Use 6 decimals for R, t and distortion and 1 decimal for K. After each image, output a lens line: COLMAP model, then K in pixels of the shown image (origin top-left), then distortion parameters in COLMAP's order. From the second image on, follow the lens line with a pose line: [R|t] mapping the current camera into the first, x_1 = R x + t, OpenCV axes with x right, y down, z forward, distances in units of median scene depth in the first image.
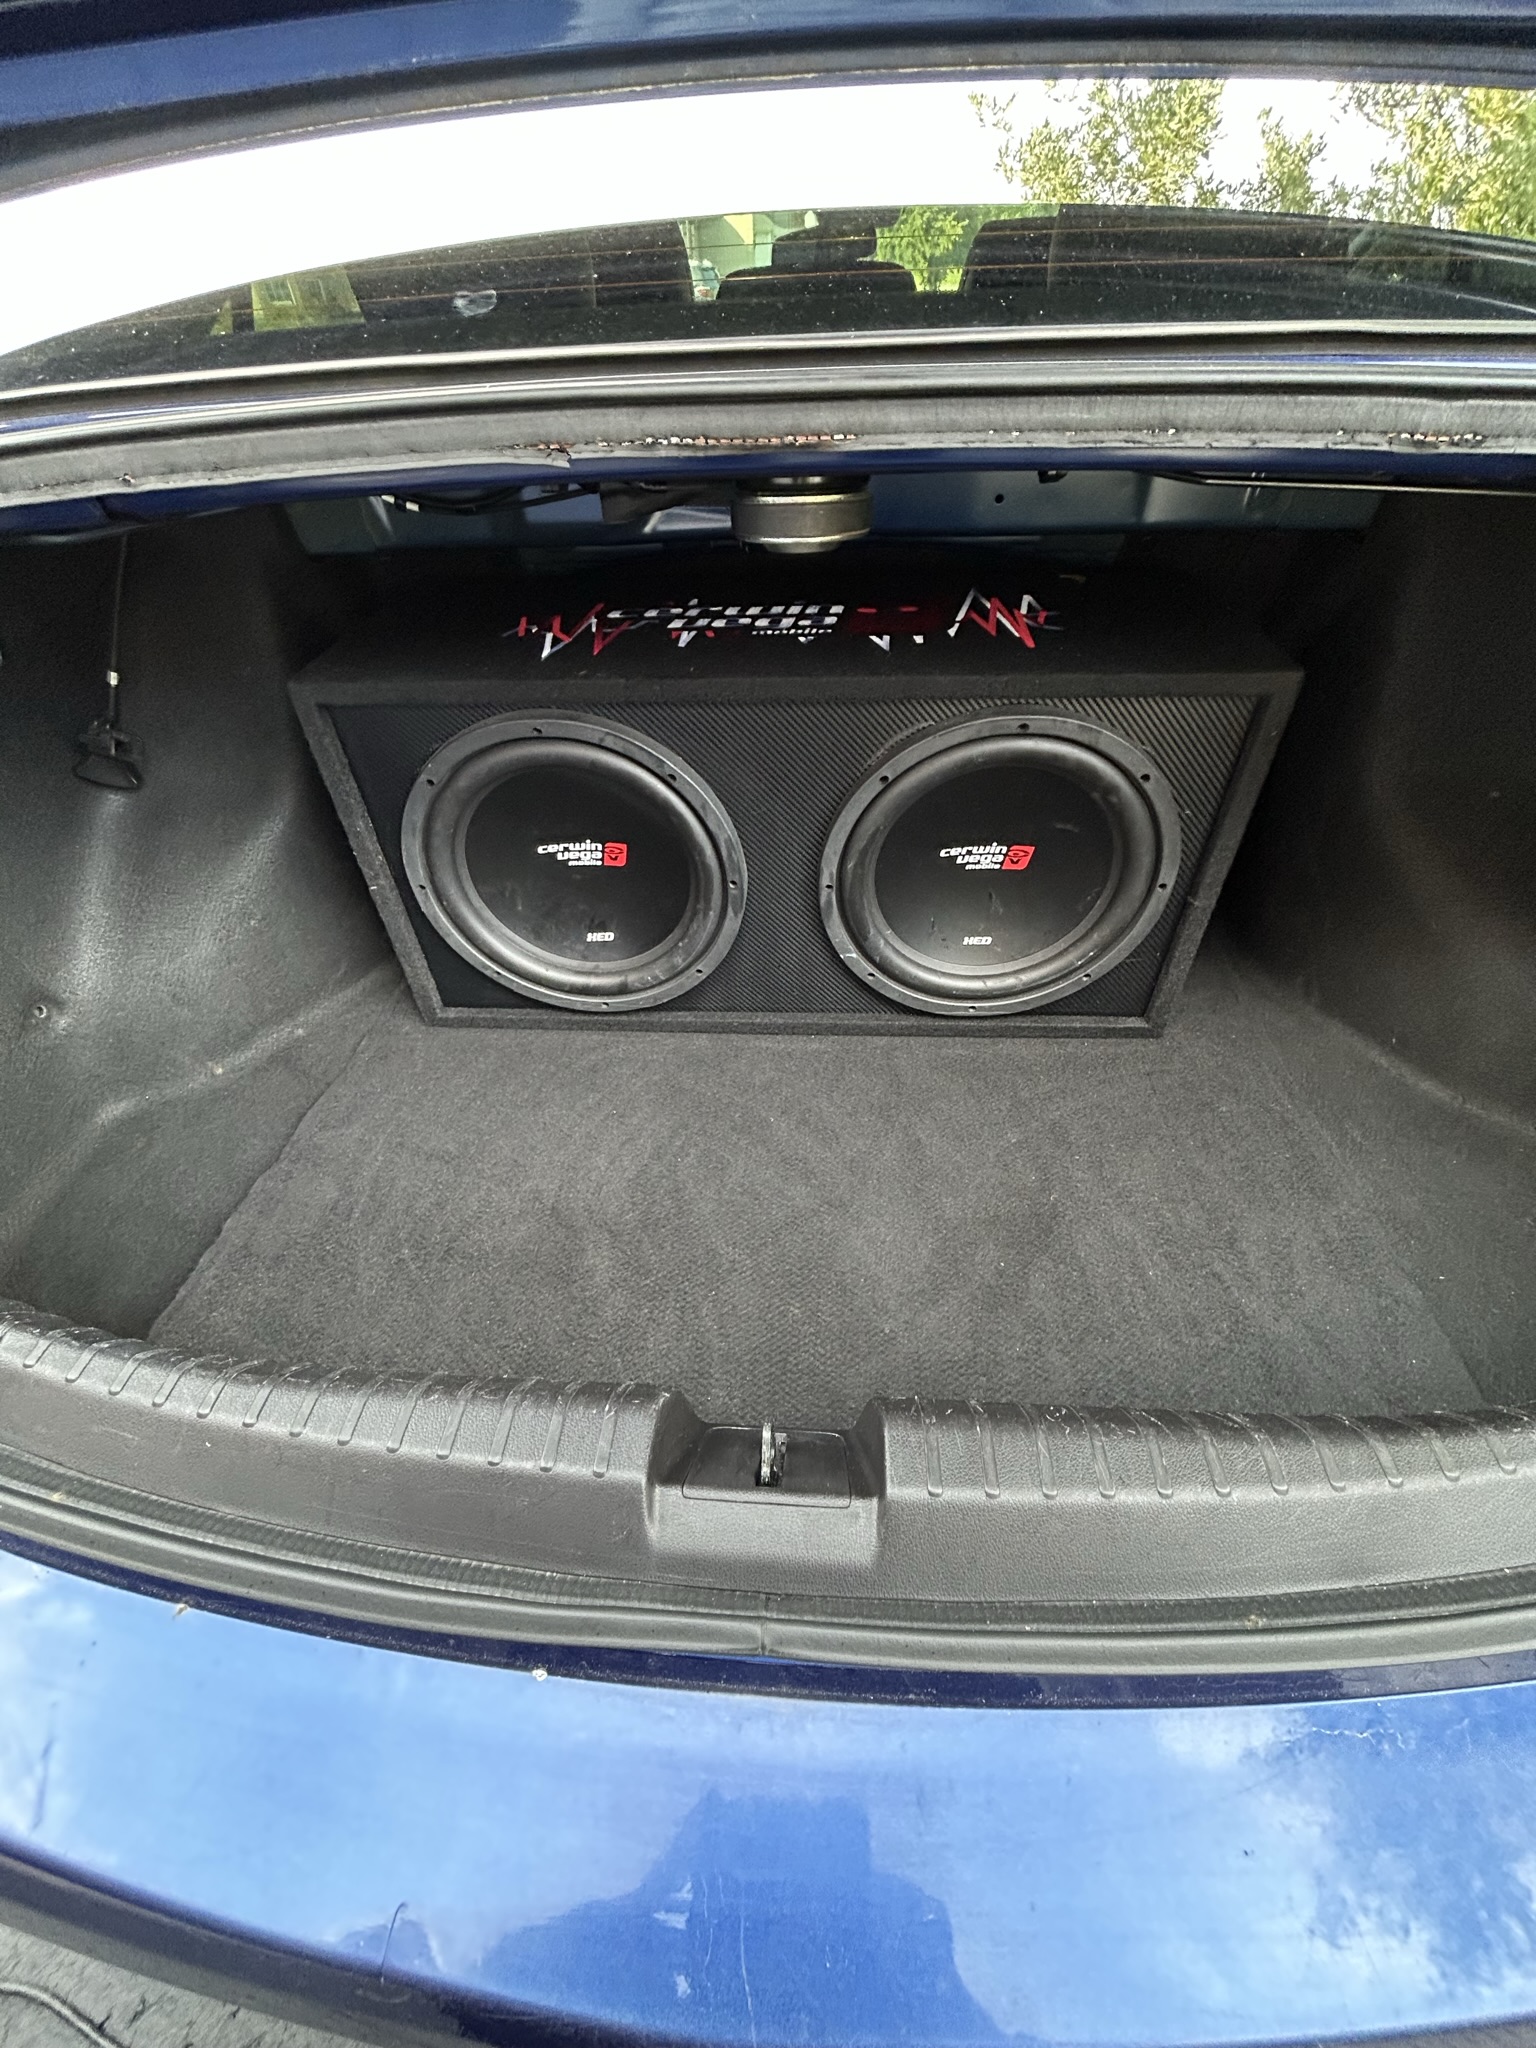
lens RADIAL K [[826.4, 0, 769.9], [0, 826.4, 1009.4], [0, 0, 1]] dist [-0.002075, 0.000152]
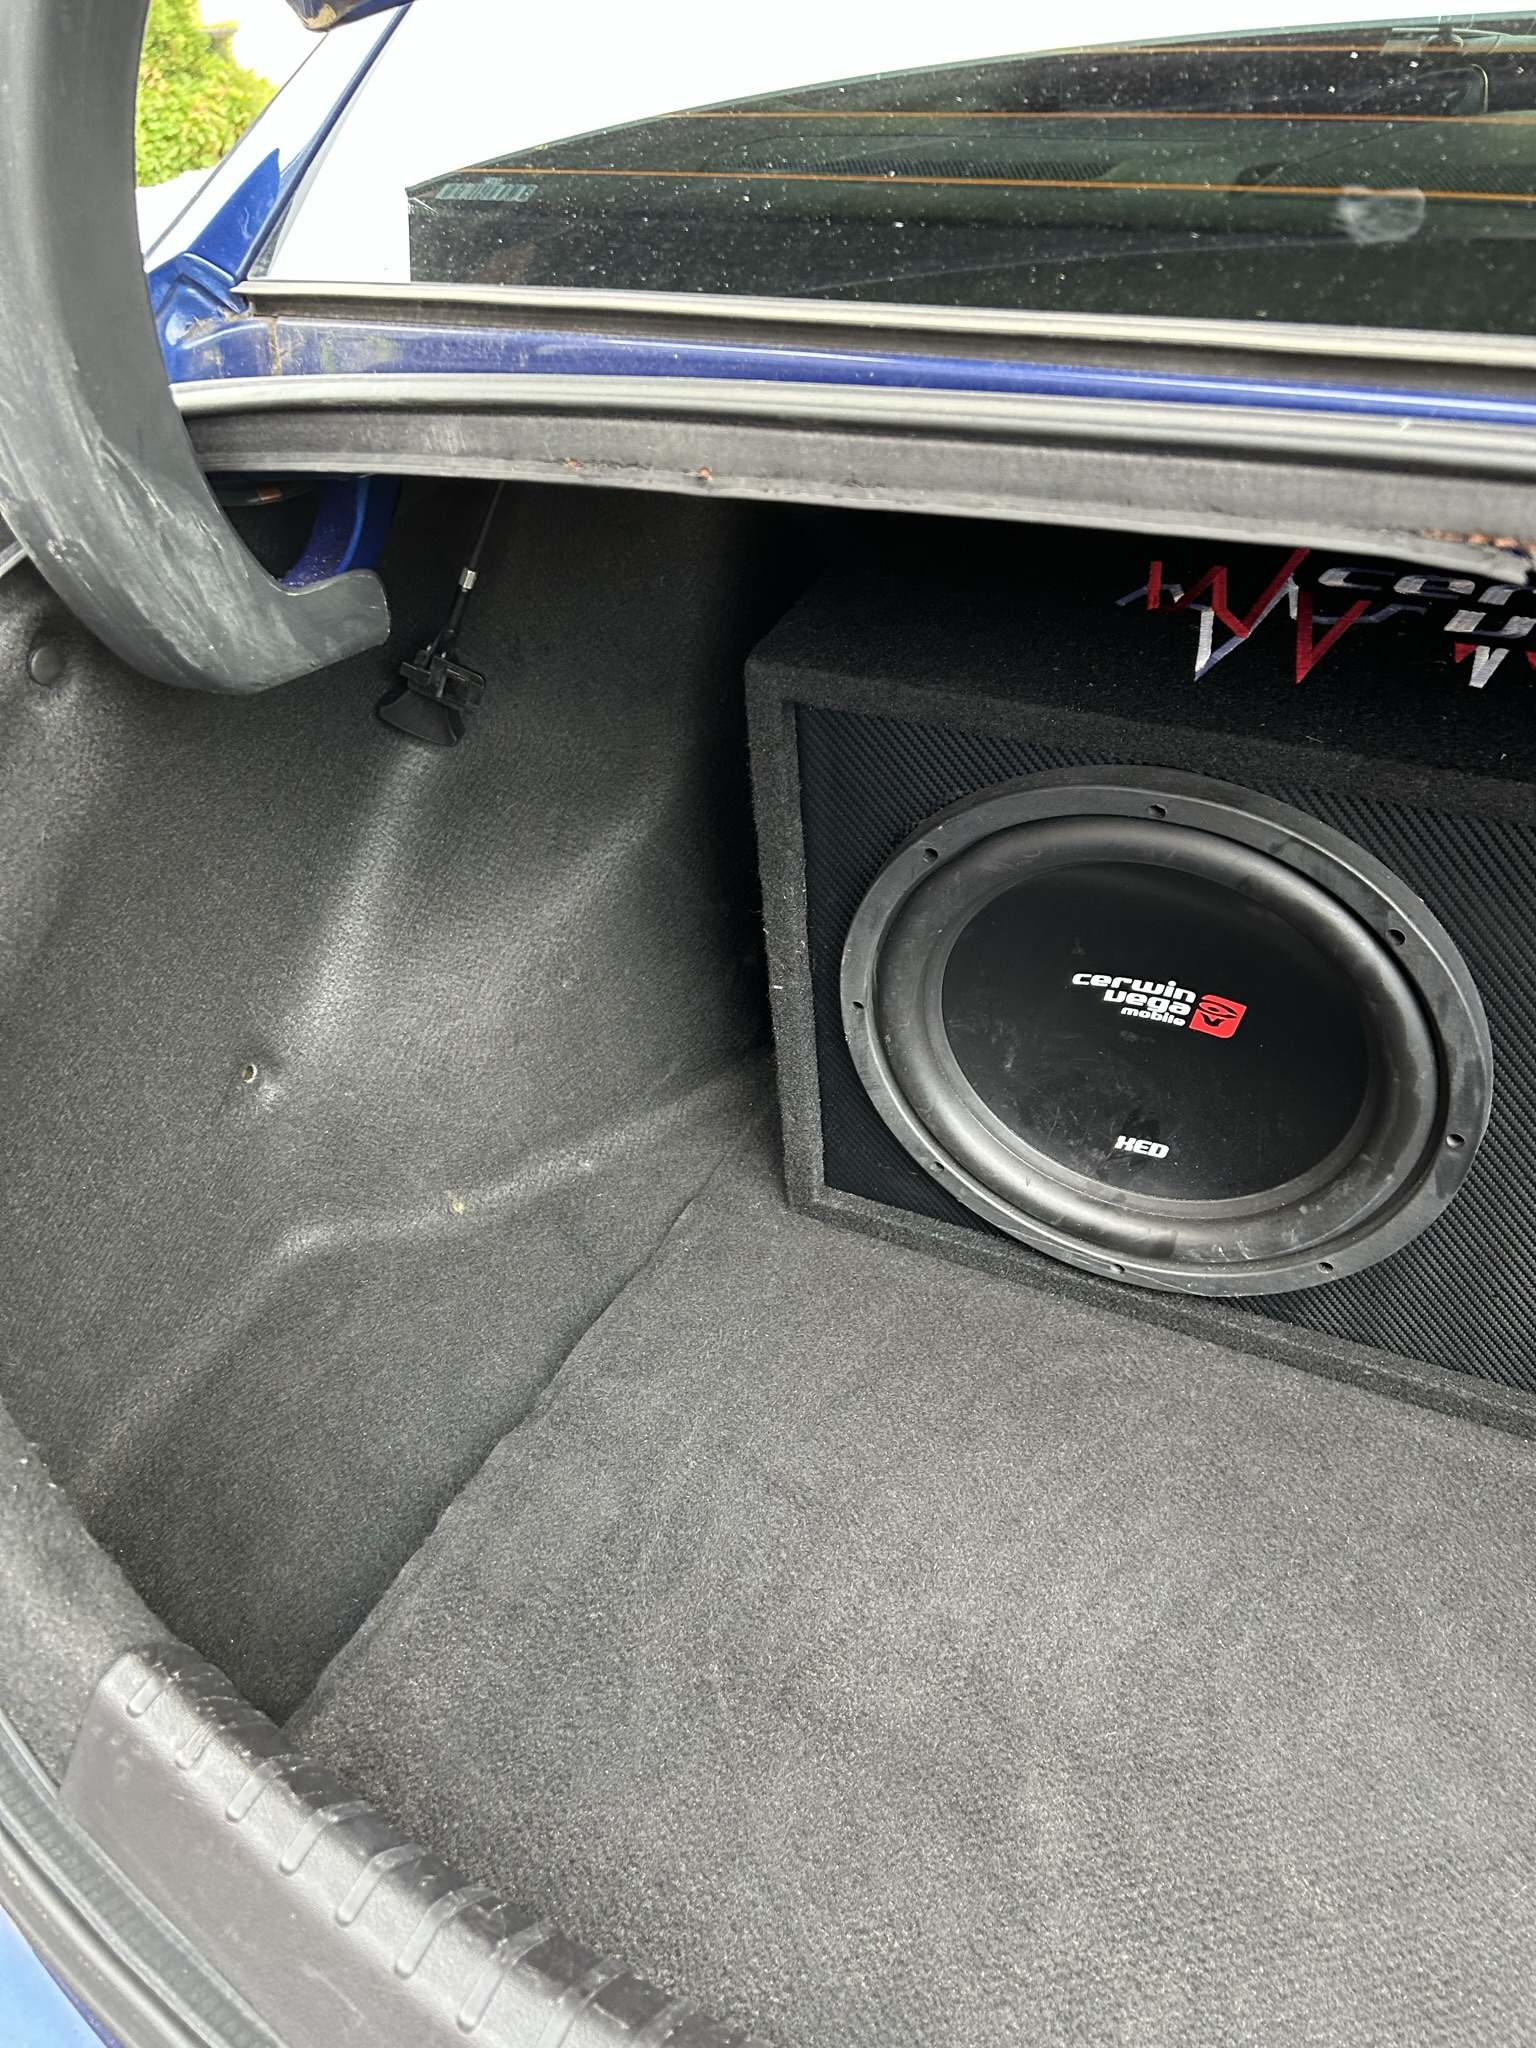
lens RADIAL K [[1544.1, 0, 780.0], [0, 1544.1, 1020.7], [0, 0, 1]] dist [0.067201, -0.104357]
pose [[0.929449, 0.218970, -0.296946, -0.156272], [-0.221662, 0.974803, 0.025020, -0.152307], [0.294942, 0.042567, 0.954566, -0.019589]]
